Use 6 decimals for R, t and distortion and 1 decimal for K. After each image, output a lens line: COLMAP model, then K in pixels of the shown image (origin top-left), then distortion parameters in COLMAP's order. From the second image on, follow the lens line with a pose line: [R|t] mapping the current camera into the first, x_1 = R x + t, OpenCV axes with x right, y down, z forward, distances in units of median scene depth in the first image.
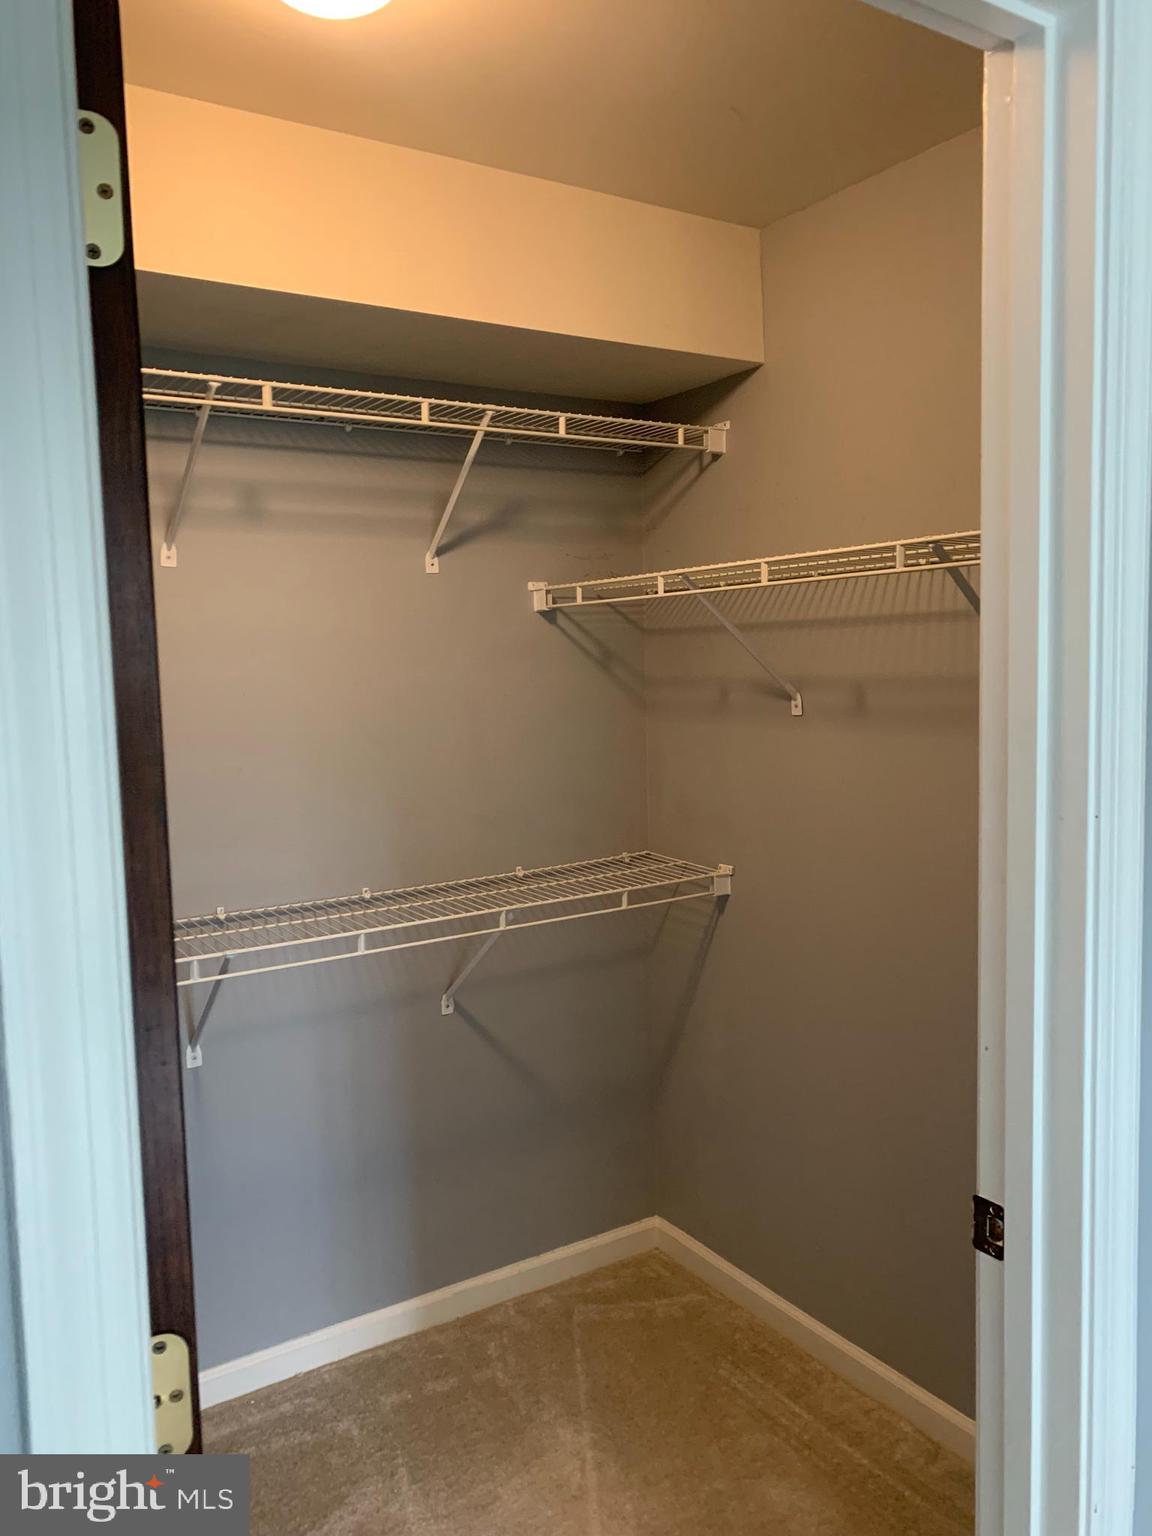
lens RADIAL K [[1166.2, 0, 573.1], [0, 1166.2, 767.7], [0, 0, 1]] dist [0.052094, -0.064623]
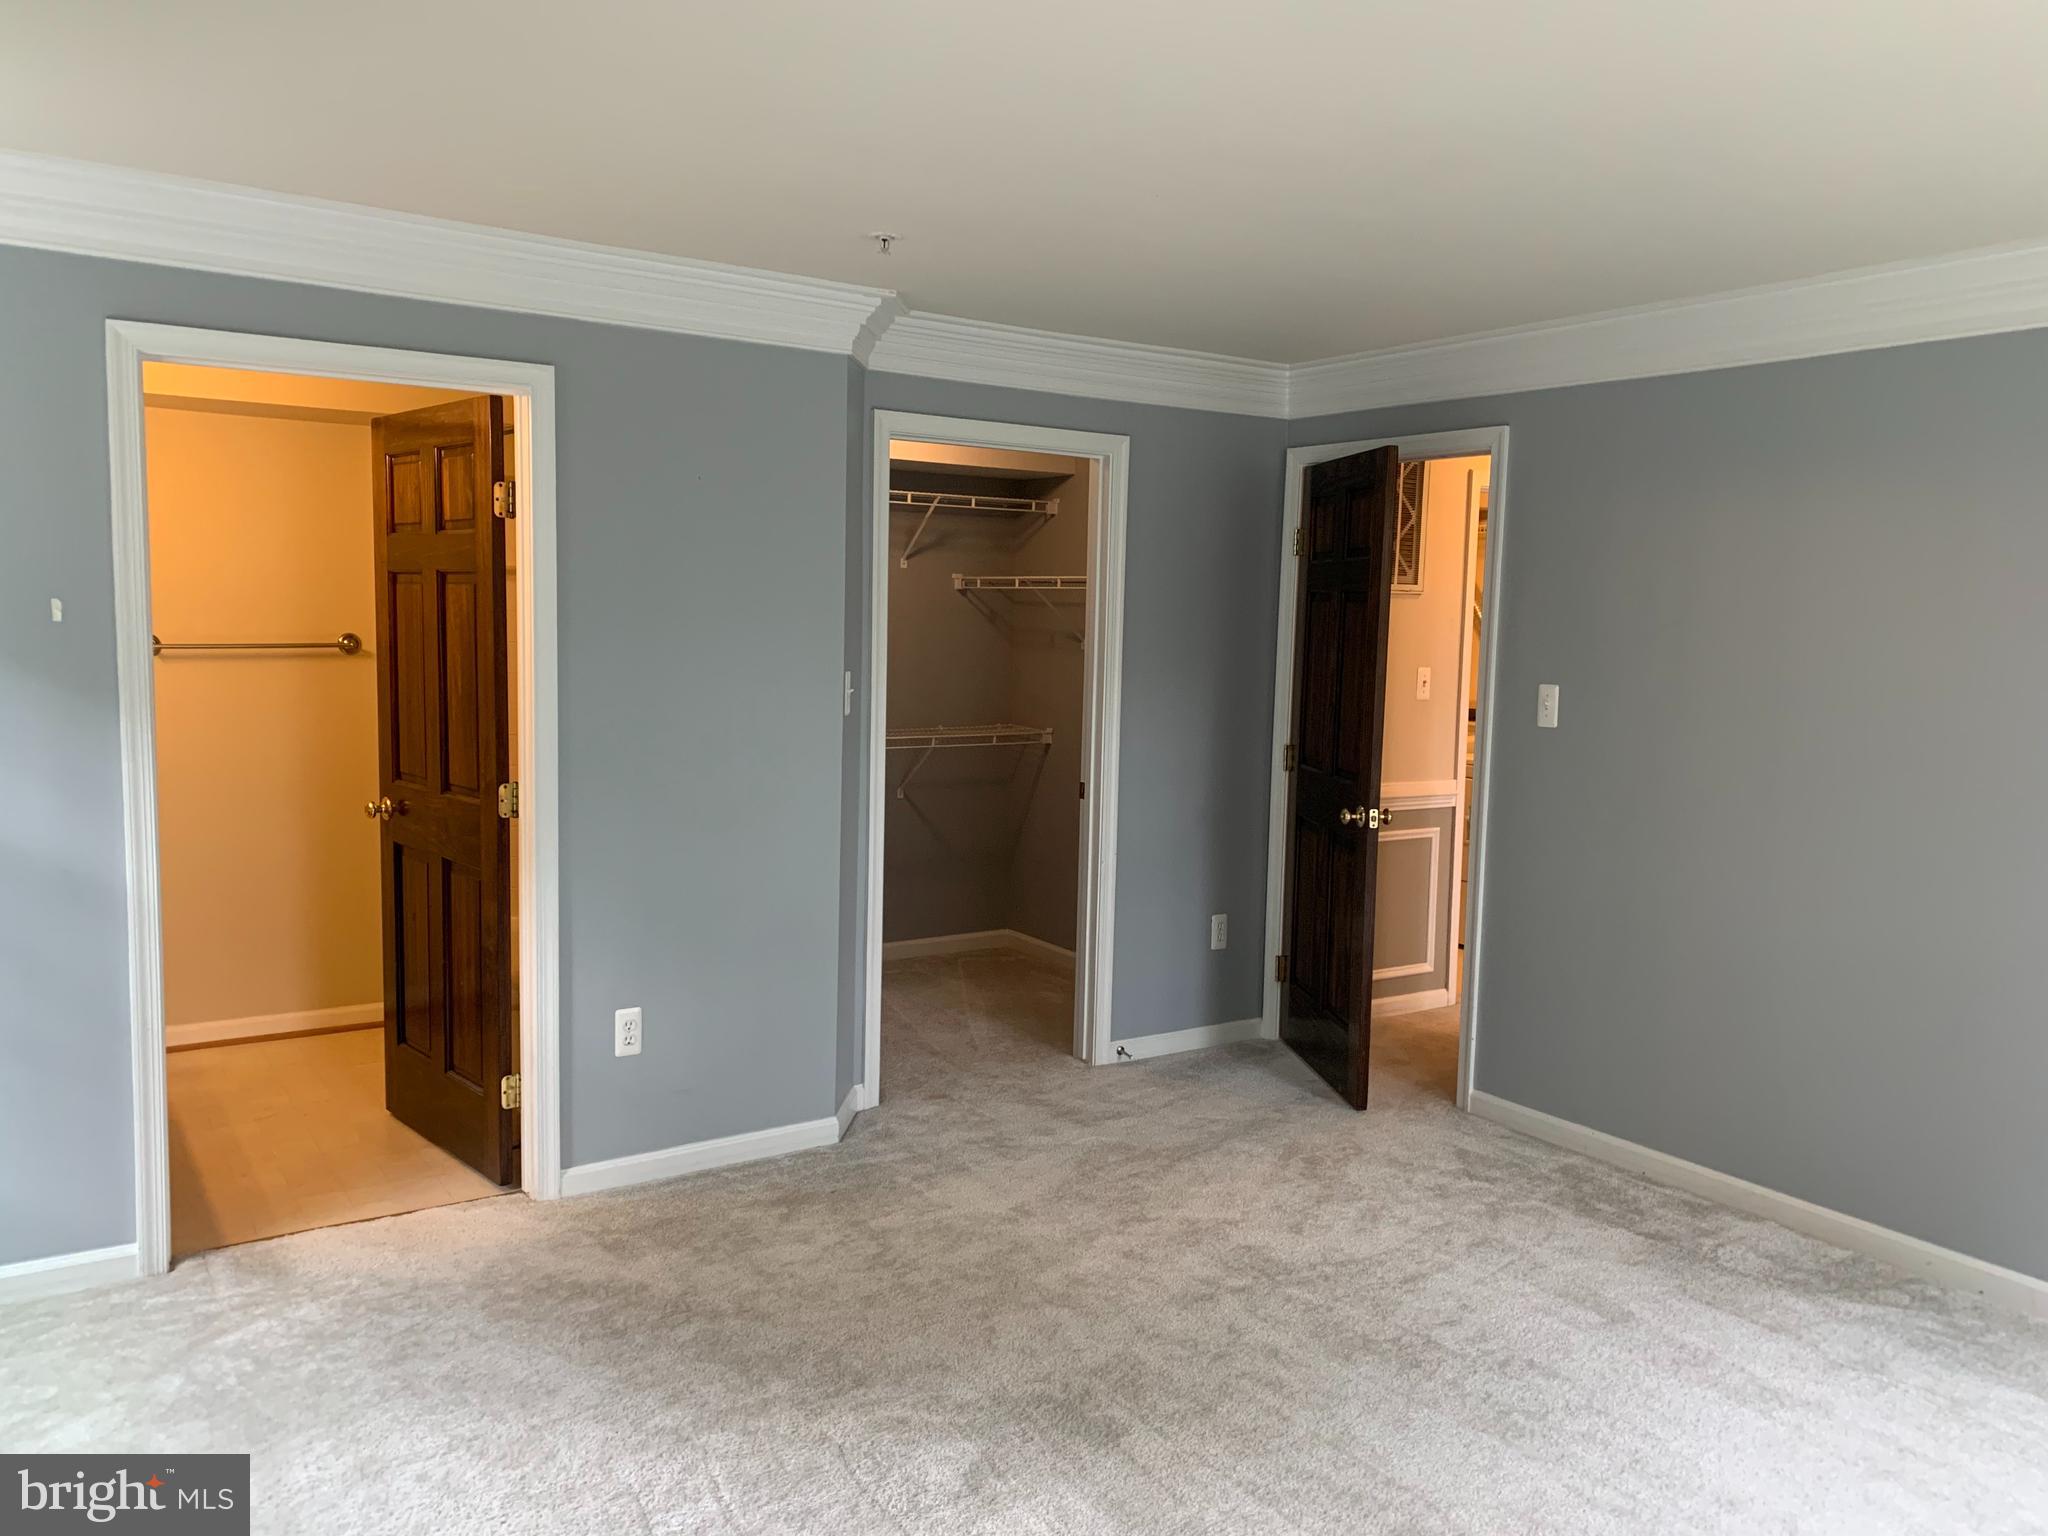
lens RADIAL K [[1555.0, 0, 1027.4], [0, 1555.0, 768.4], [0, 0, 1]] dist [0.052094, -0.064623]
pose [[0.998749, 0.045949, 0.019703, 0.049651], [-0.046010, 0.998937, 0.002641, 0.150988], [-0.019560, -0.003544, 0.999802, -1.608982]]
